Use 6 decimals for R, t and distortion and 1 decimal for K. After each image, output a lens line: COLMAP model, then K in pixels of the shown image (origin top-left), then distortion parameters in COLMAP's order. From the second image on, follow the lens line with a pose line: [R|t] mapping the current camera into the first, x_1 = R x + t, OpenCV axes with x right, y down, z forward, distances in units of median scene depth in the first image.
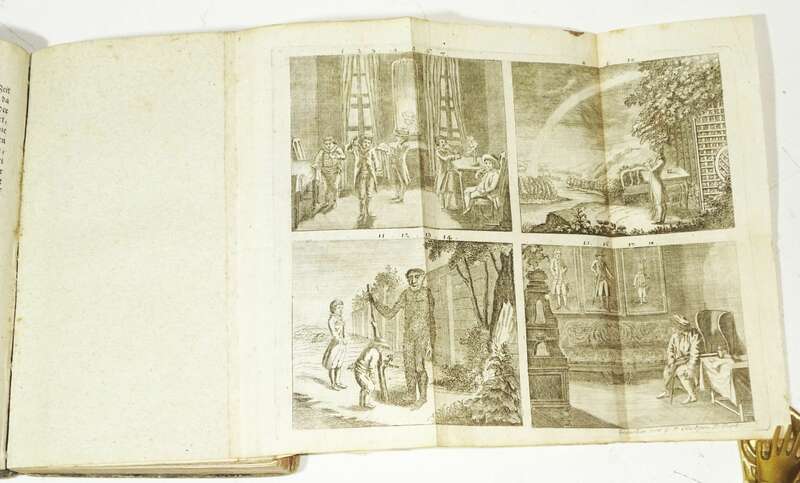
lens RADIAL K [[1661.4, 0, 399.5], [0, 1661.4, 241.1], [0, 0, 1]] dist [0.049420, 0.000000]
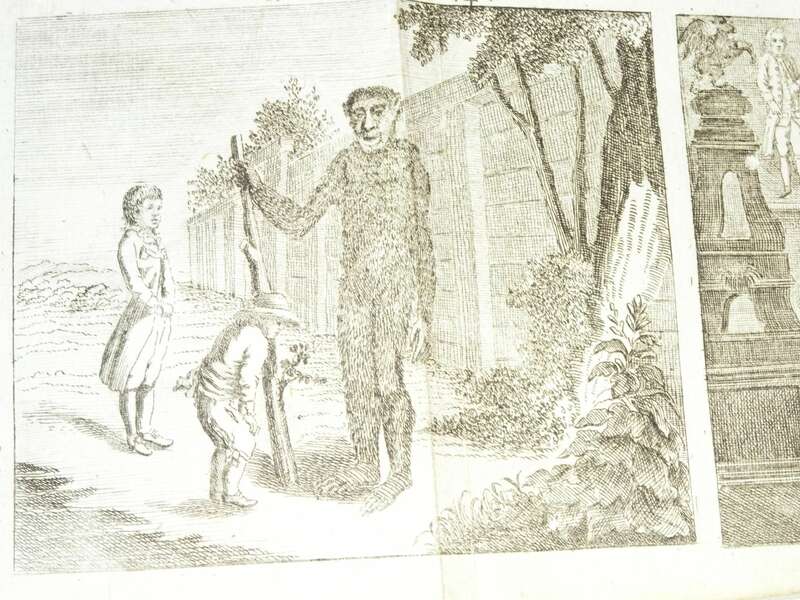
lens RADIAL K [[1573.7, 0, 399.2], [0, 1573.7, 300.6], [0, 0, 1]] dist [-0.076088, 0.000000]
pose [[0.999592, -0.021265, -0.019069, 0.020512], [0.023195, 0.993934, 0.107503, 0.025838], [0.016668, -0.107901, 0.994022, 0.682393]]
